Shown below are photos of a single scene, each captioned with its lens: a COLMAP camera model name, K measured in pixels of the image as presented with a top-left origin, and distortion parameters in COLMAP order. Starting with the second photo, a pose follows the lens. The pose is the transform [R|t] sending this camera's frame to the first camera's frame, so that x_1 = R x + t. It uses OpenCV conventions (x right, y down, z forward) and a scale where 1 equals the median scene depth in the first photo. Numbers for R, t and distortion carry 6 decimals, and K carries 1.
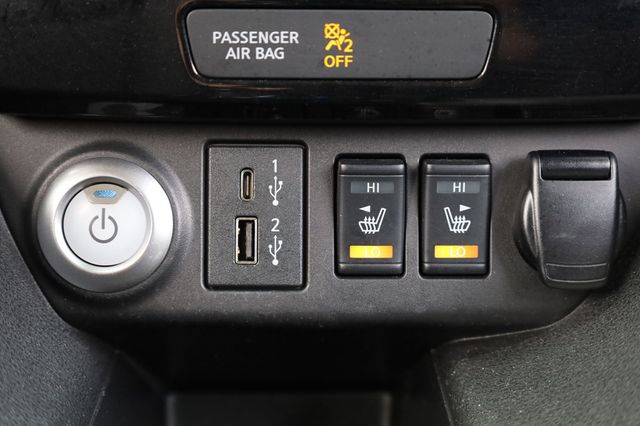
lens RADIAL K [[956.3, 0, 325.4], [0, 956.3, 229.7], [0, 0, 1]] dist [0.009658, 0.000000]
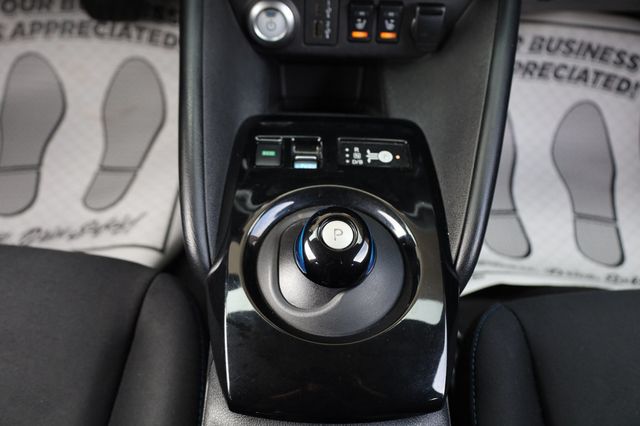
lens RADIAL K [[616.7, 0, 321.6], [0, 616.7, 214.4], [0, 0, 1]] dist [0.004388, 0.000000]
pose [[0.999305, 0.026677, 0.026033, -0.106338], [-0.036407, 0.848399, 0.528103, -0.513084], [-0.007998, -0.528684, 0.848781, -0.927622]]
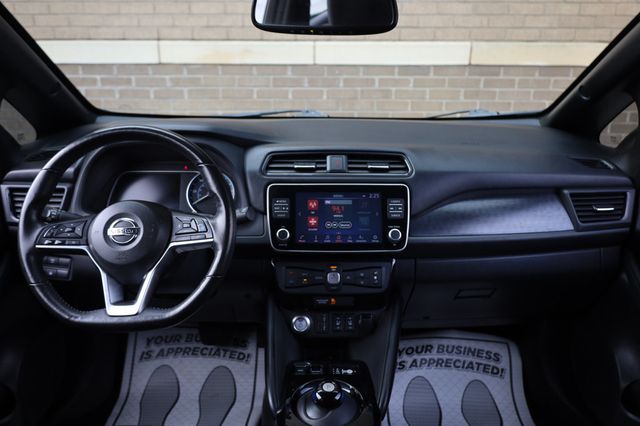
lens RADIAL K [[516.2, 0, 323.9], [0, 516.2, 210.7], [0, 0, 1]] dist [0.000023, -0.005528]
pose [[0.999982, -0.001282, 0.005908, -0.077579], [0.001765, 0.996592, -0.082468, -0.526901], [-0.005782, 0.082477, 0.996576, -2.879525]]
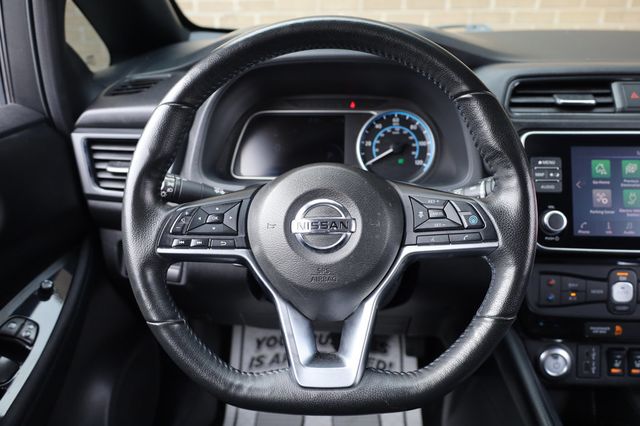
lens RADIAL K [[516.2, 0, 317.4], [0, 516.2, 212.7], [0, 0, 1]] dist [0.000023, -0.005528]
pose [[0.998030, 0.009183, -0.062063, -1.163494], [-0.007733, 0.999693, 0.023549, -0.734270], [0.062260, -0.023023, 0.997794, -1.389291]]
